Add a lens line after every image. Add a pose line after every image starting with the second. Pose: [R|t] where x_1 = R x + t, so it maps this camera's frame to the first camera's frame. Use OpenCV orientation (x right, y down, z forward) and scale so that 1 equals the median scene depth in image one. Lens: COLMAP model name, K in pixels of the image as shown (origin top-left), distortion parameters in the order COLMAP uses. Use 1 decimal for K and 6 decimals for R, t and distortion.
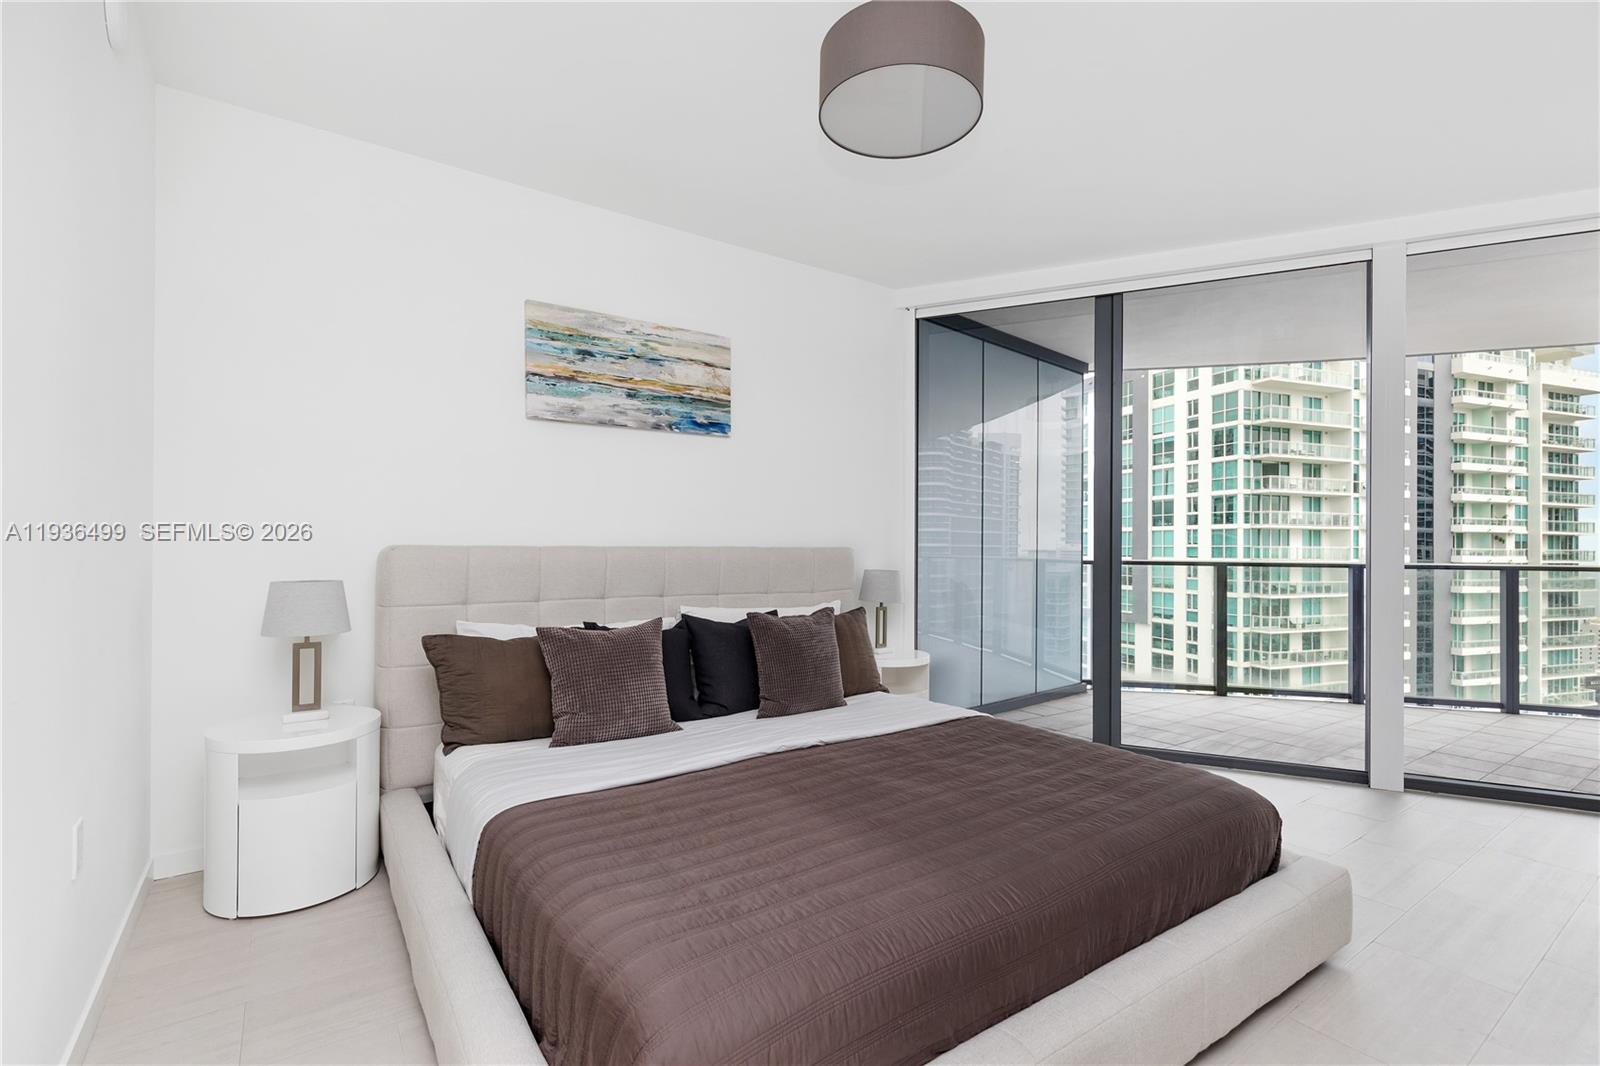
lens RADIAL K [[716.1, 0, 808.1], [0, 716.1, 543.5], [0, 0, 1]] dist [0.003241, 0.000152]
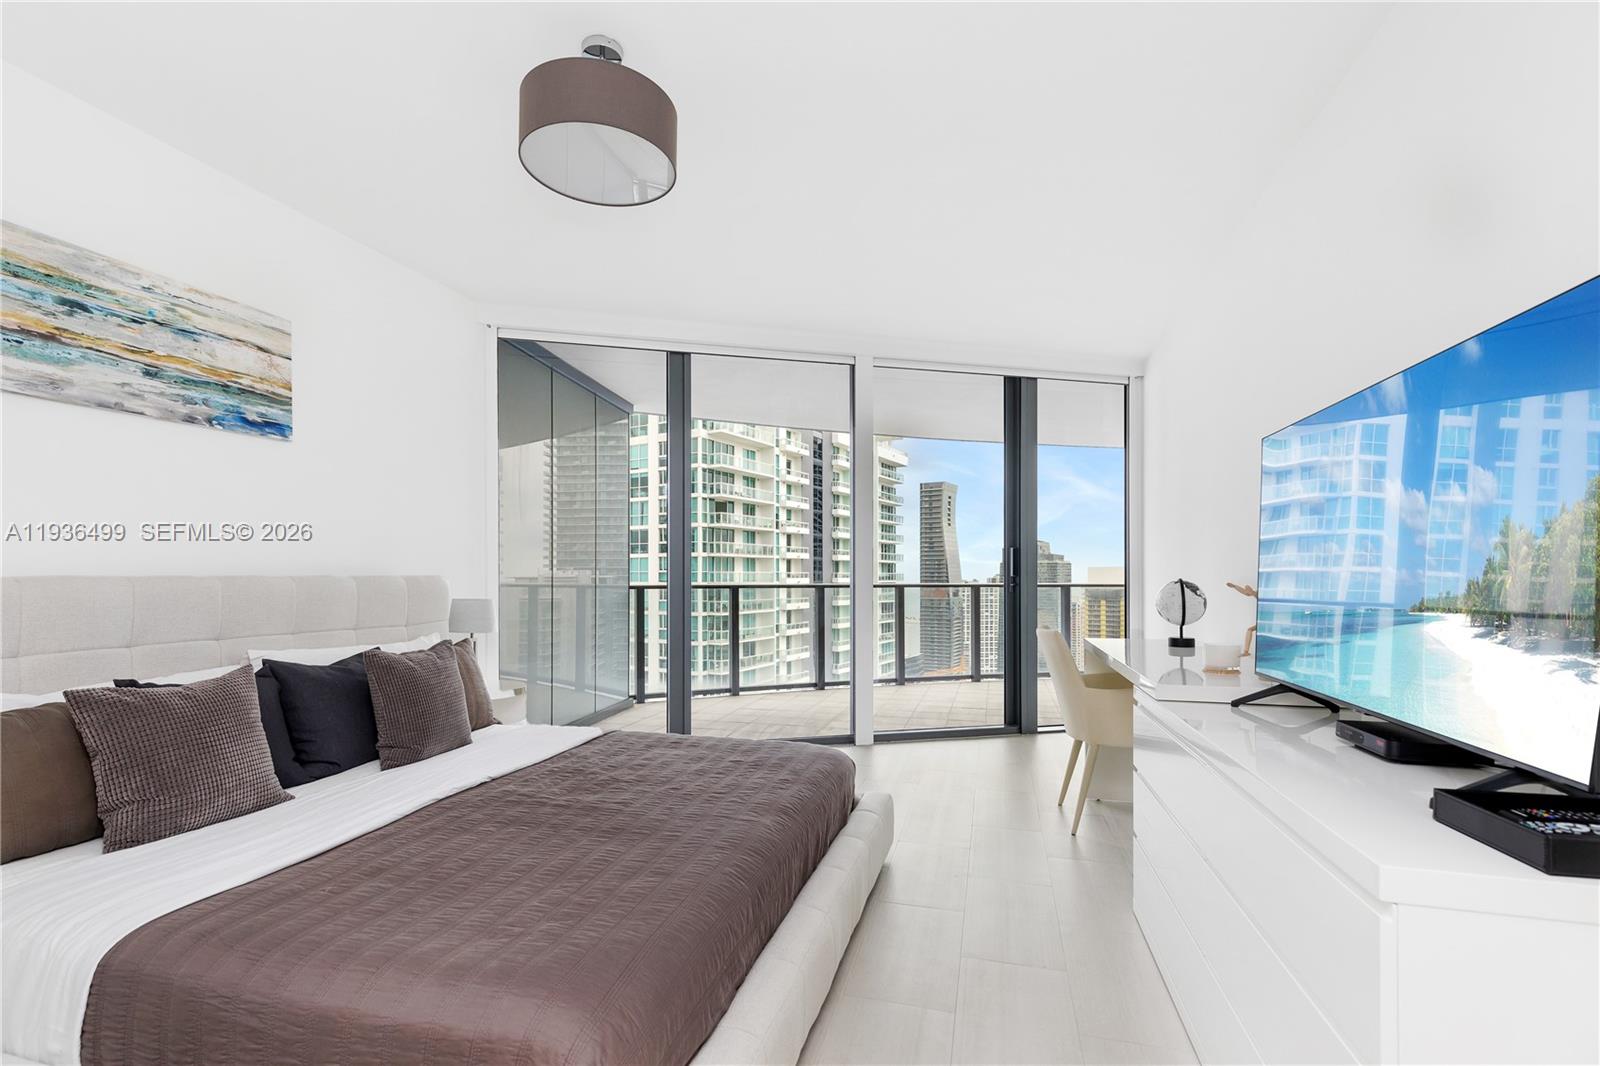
lens RADIAL K [[723.7, 0, 784.0], [0, 723.7, 567.7], [0, 0, 1]] dist [0.011262, -0.003250]
pose [[0.780507, -0.000454, 0.625146, -0.200940], [0.002089, 0.999996, -0.001883, -0.001451], [-0.625143, 0.002775, 0.780505, -0.006372]]
